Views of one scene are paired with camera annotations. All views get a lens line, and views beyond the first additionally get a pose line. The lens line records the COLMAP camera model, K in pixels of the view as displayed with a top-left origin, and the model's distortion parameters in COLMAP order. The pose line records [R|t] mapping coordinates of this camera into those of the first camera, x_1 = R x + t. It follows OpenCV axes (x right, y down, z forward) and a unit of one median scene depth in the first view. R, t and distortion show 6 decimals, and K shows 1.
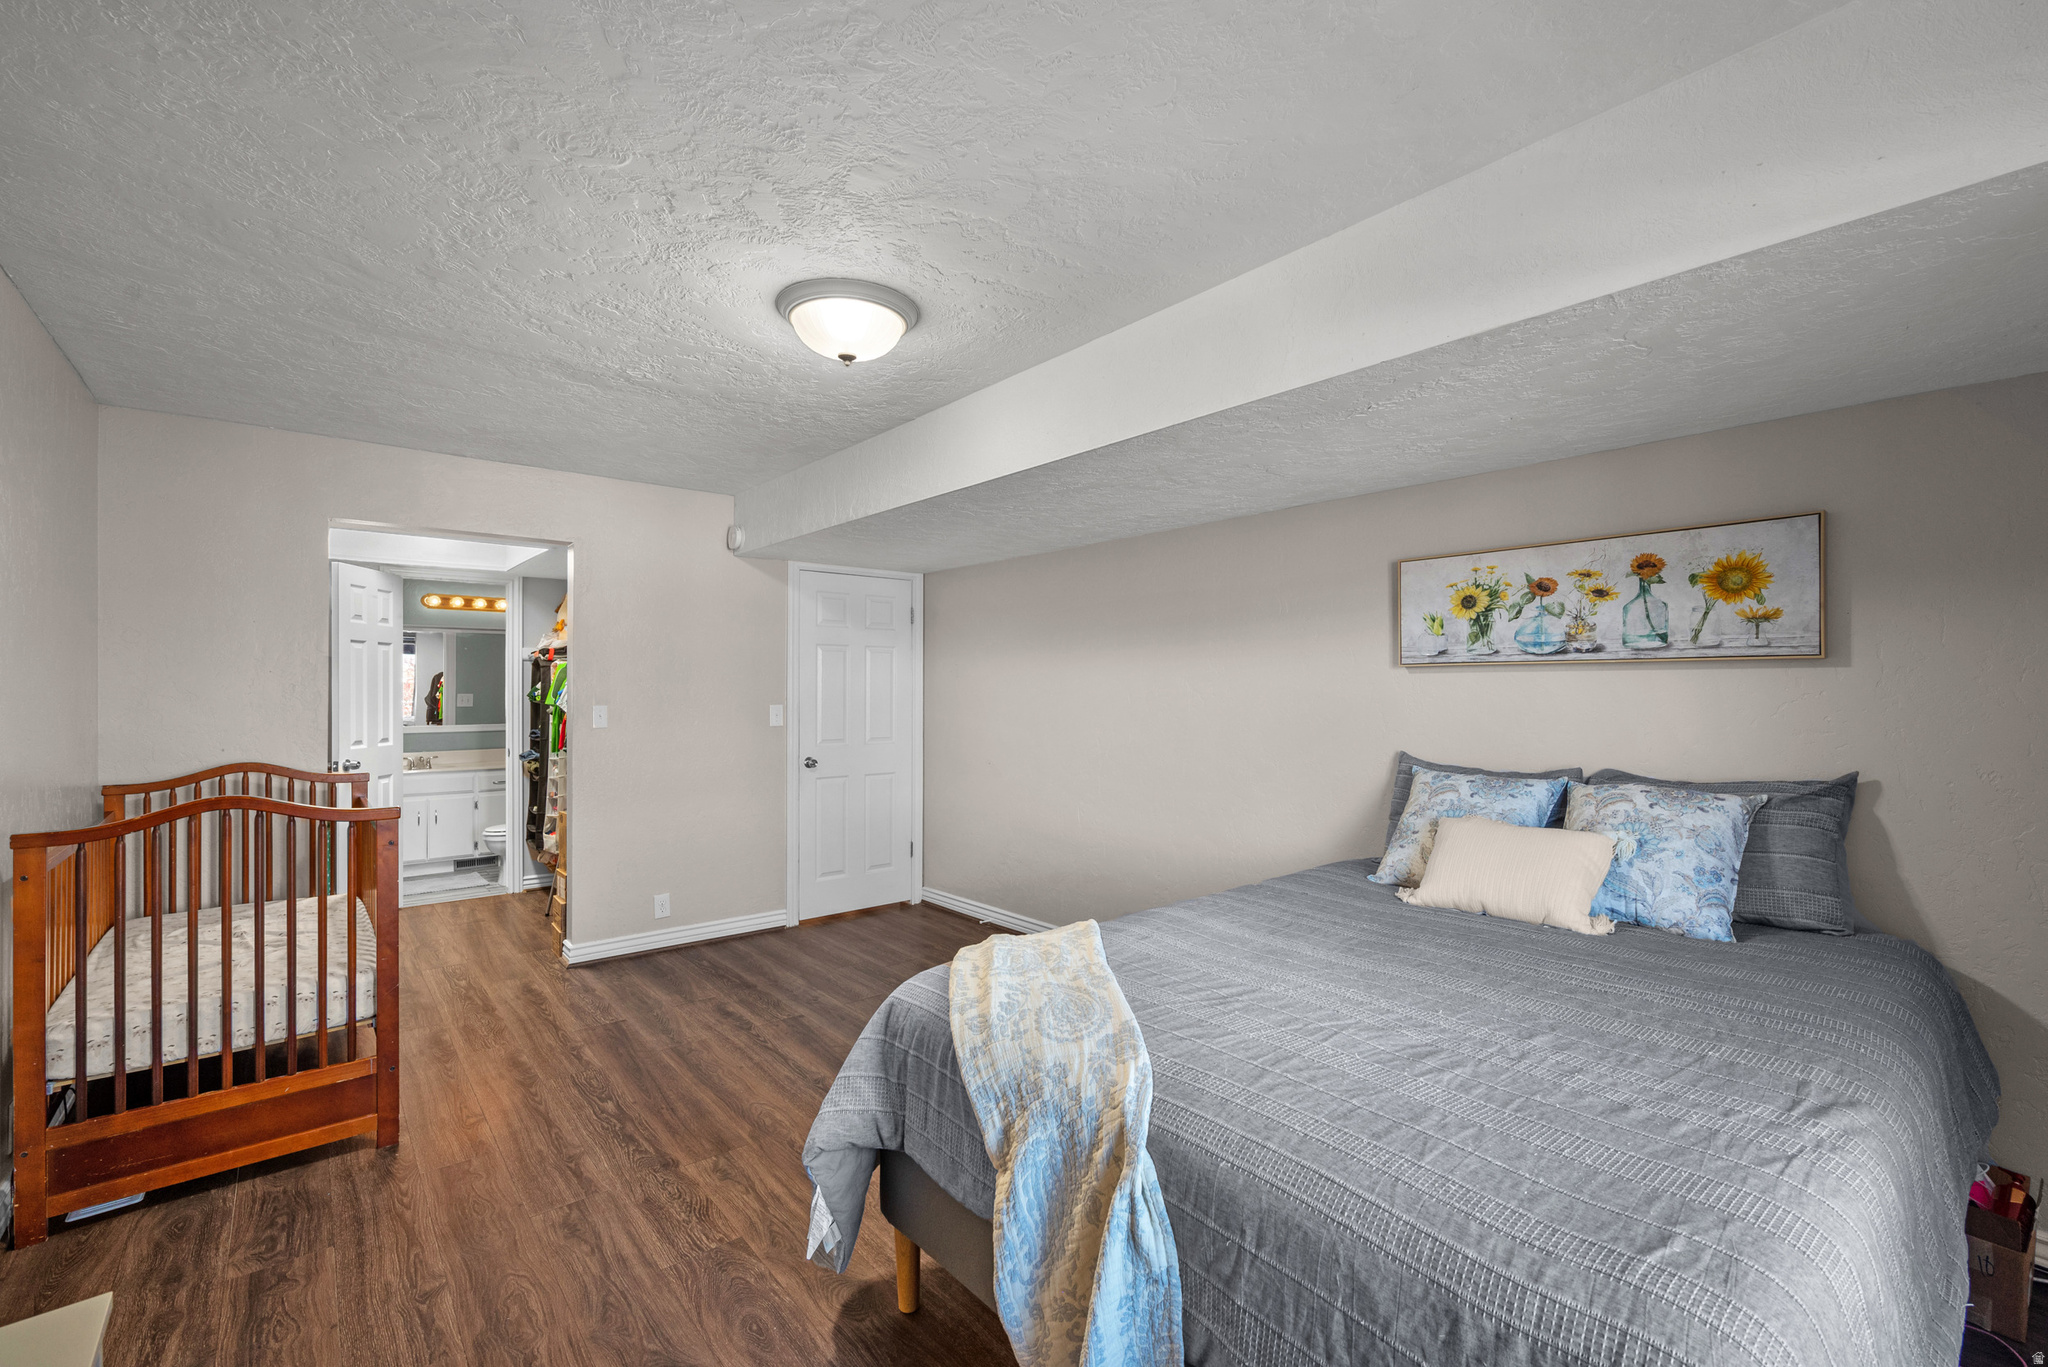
lens RADIAL K [[880.9, 0, 1022.6], [0, 880.9, 688.7], [0, 0, 1]] dist [-0.002464, 0.000235]
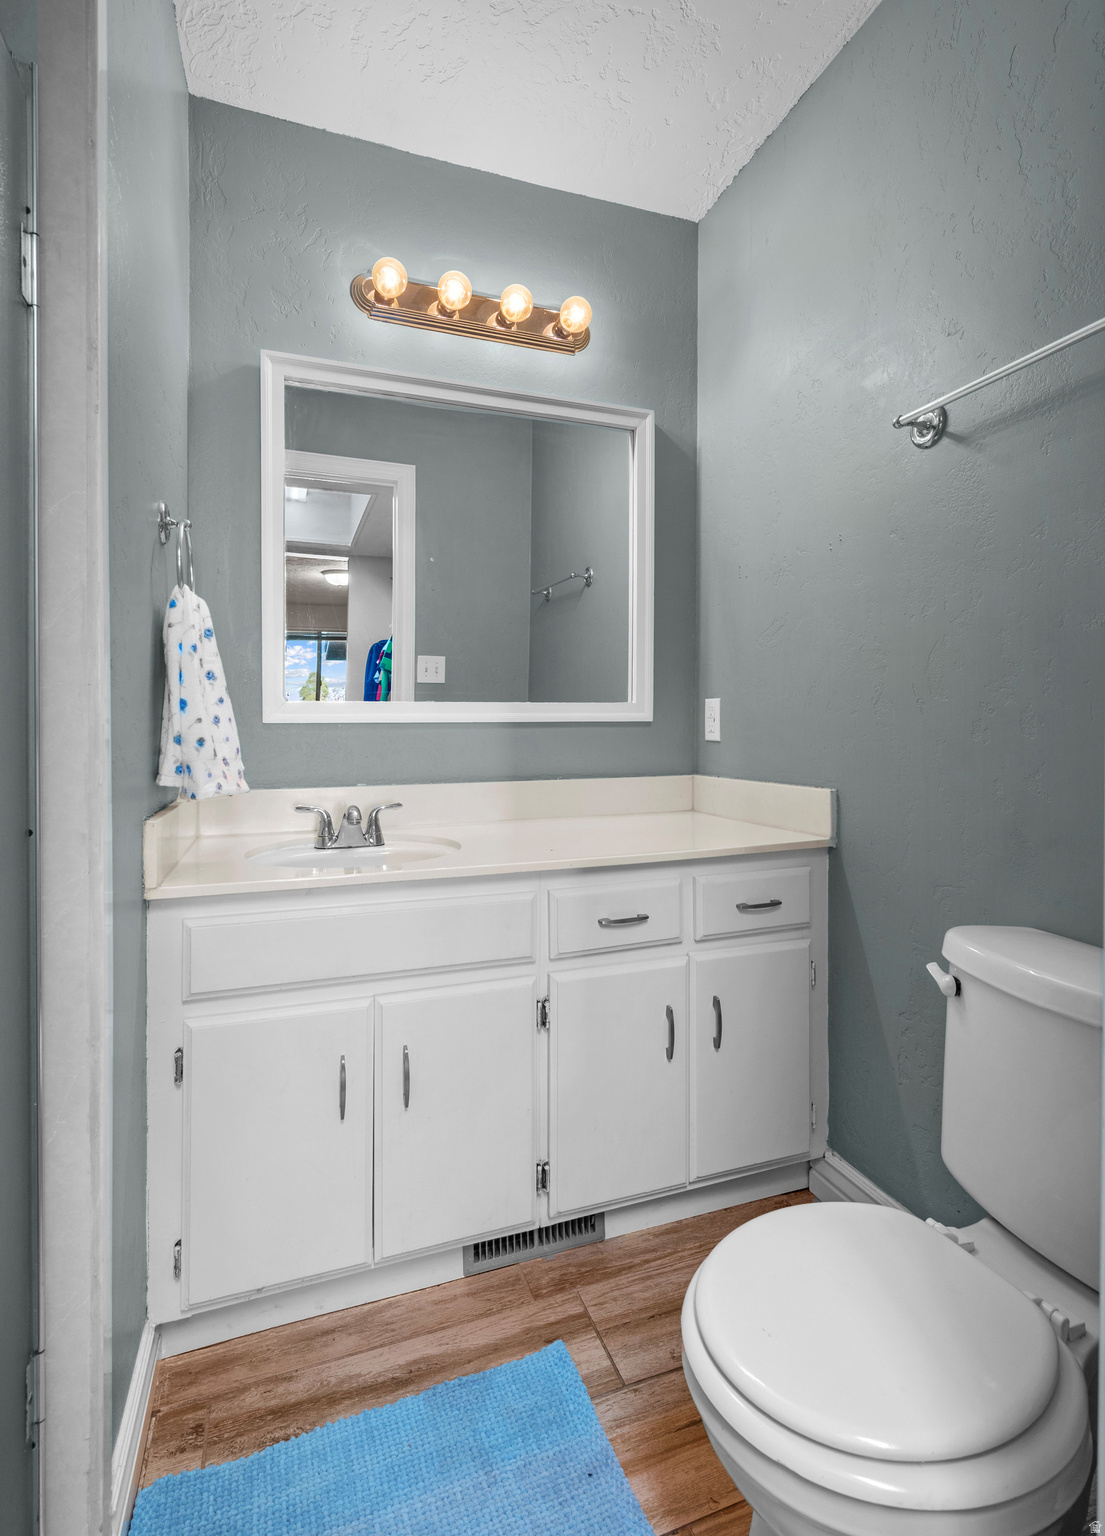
lens RADIAL K [[747.6, 0, 546.9], [0, 747.6, 723.7], [0, 0, 1]] dist [0.002366, -0.000580]
pose [[0.939209, 0.004277, -0.343320, -0.538928], [-0.000478, 0.999938, 0.011151, 0.047727], [0.343346, -0.010309, 0.939152, 0.791355]]
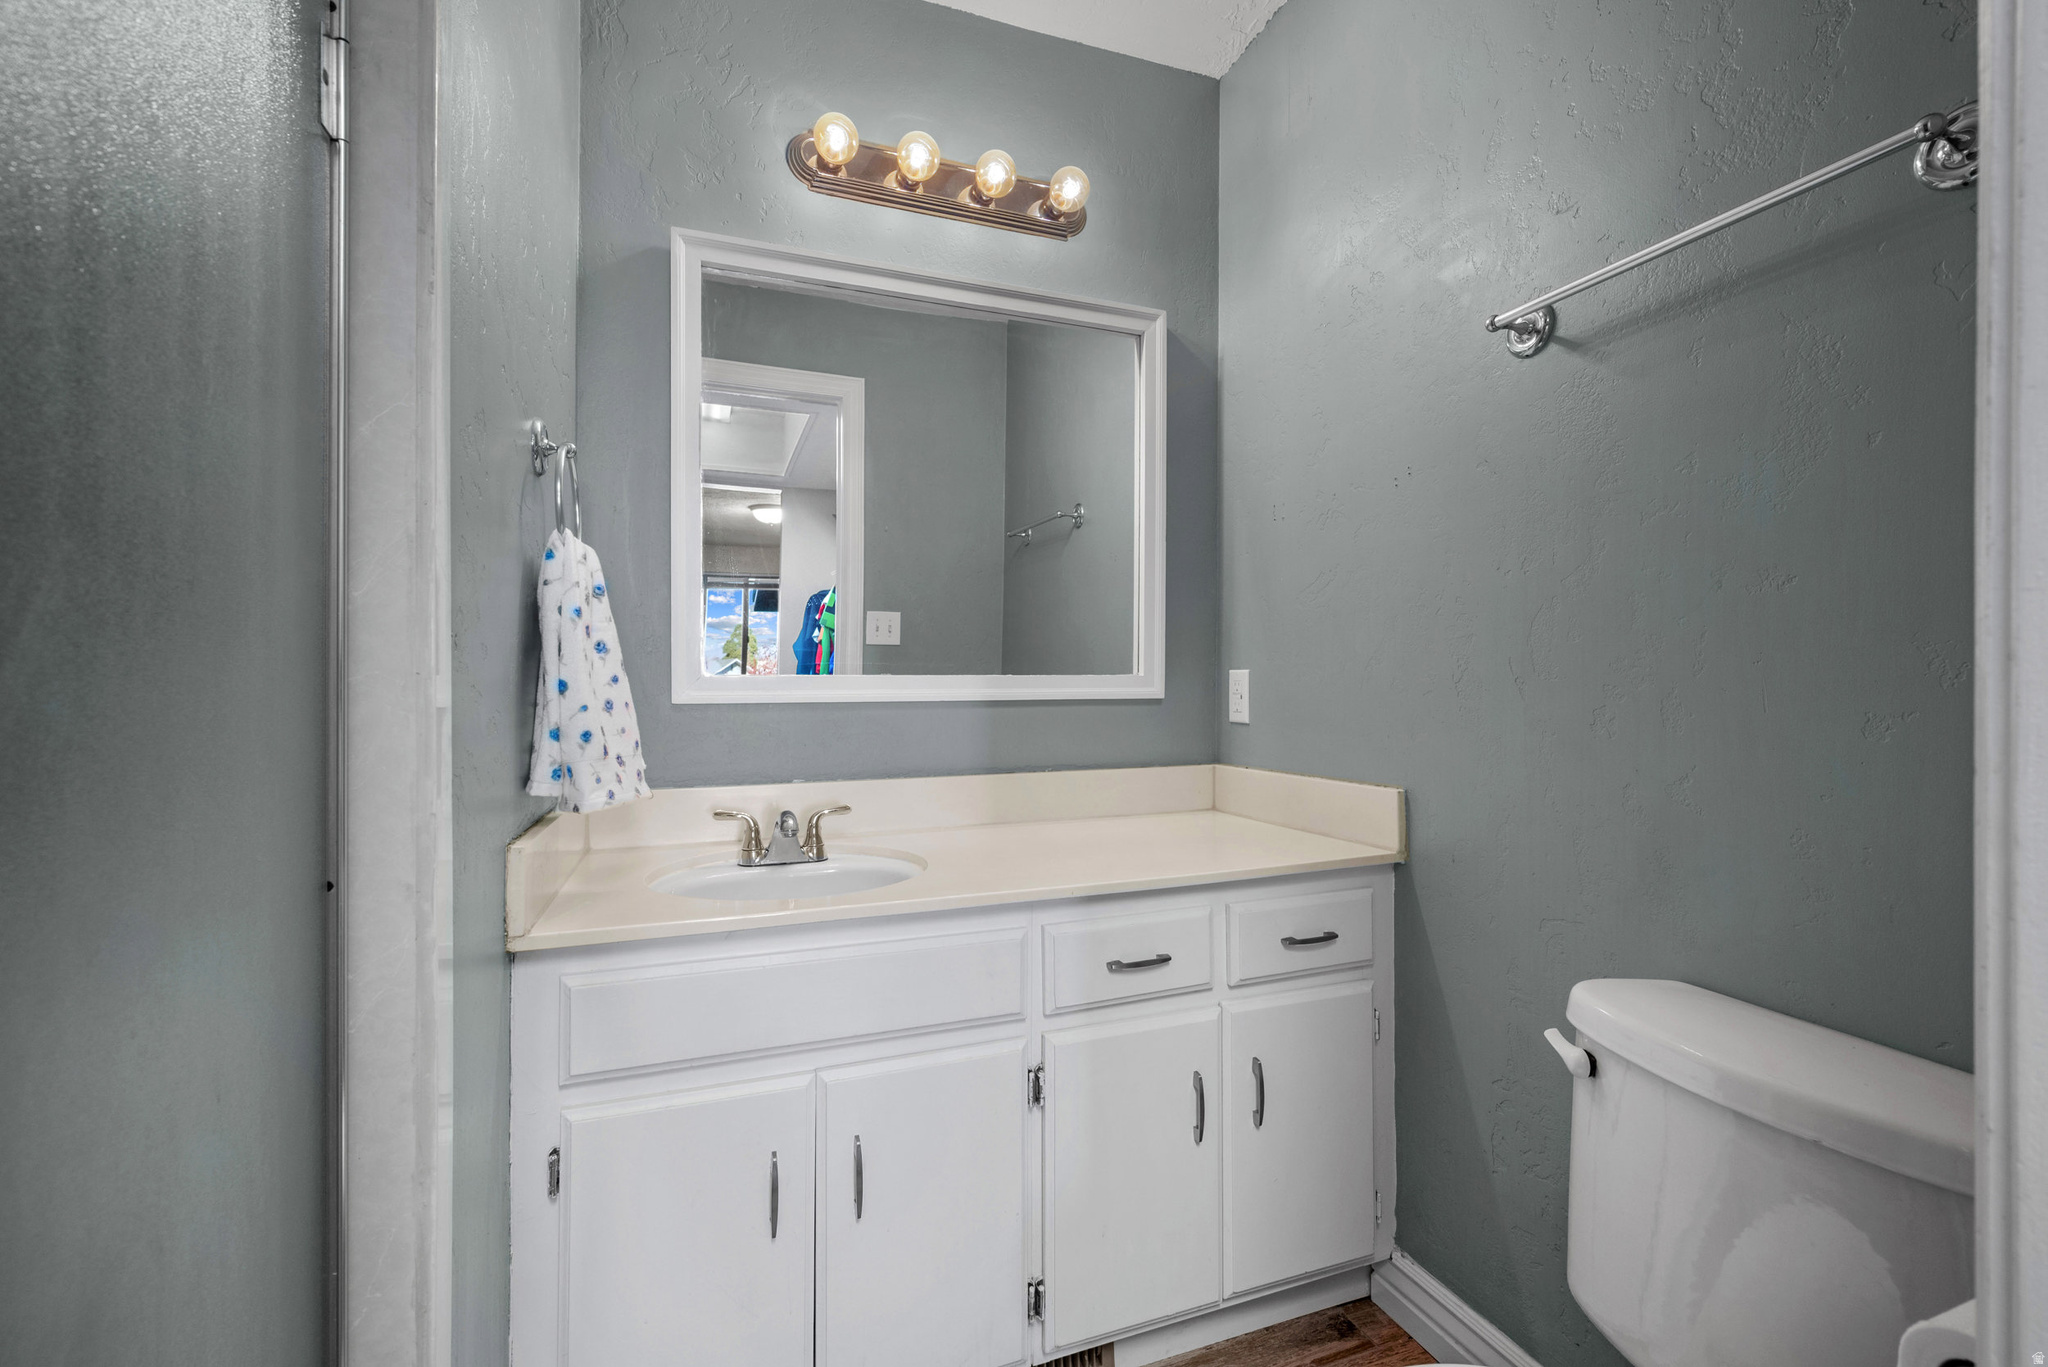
lens RADIAL K [[880.9, 0, 1032.4], [0, 880.9, 678.7], [0, 0, 1]] dist [-0.002464, 0.000235]
pose [[0.945680, 0.002044, -0.325092, -0.550632], [-0.001036, 0.999994, 0.003272, 0.042849], [0.325096, -0.002757, 0.945677, 0.807329]]
